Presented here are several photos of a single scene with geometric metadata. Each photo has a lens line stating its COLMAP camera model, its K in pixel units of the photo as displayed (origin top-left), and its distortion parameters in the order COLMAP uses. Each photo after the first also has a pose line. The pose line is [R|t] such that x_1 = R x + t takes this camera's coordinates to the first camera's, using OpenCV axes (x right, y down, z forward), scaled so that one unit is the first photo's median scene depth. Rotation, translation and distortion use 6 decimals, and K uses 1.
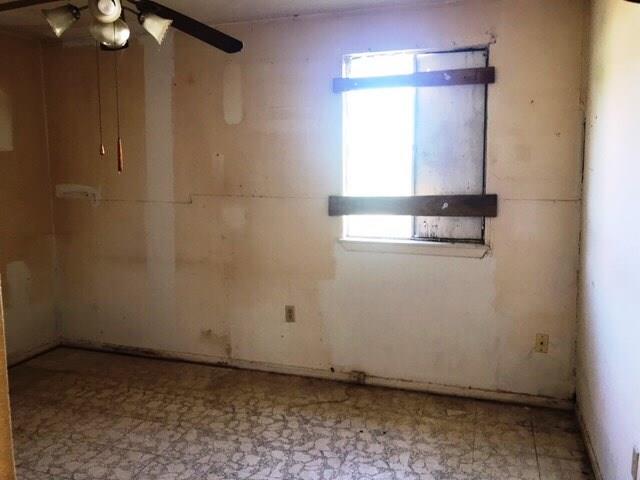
lens RADIAL K [[521.4, 0, 312.6], [0, 521.4, 224.9], [0, 0, 1]] dist [0.017106, -0.009928]
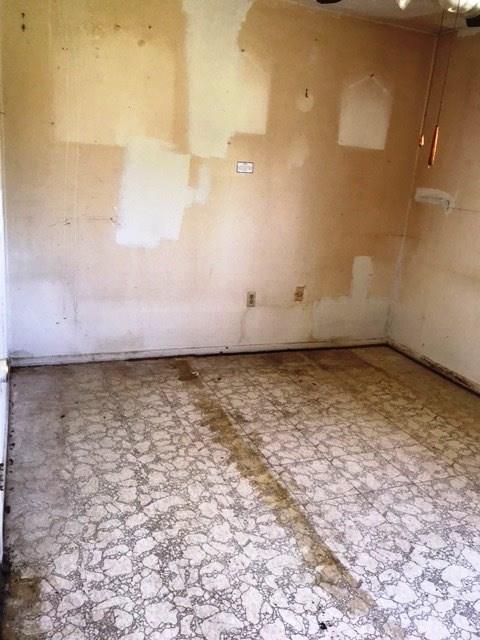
lens RADIAL K [[521.4, 0, 236.9], [0, 521.4, 306.1], [0, 0, 1]] dist [0.017106, -0.009928]
pose [[0.651539, 0.253354, -0.715058, 0.100719], [-0.163780, 0.967332, 0.193507, 0.007718], [0.740725, -0.008965, 0.671749, 0.168730]]
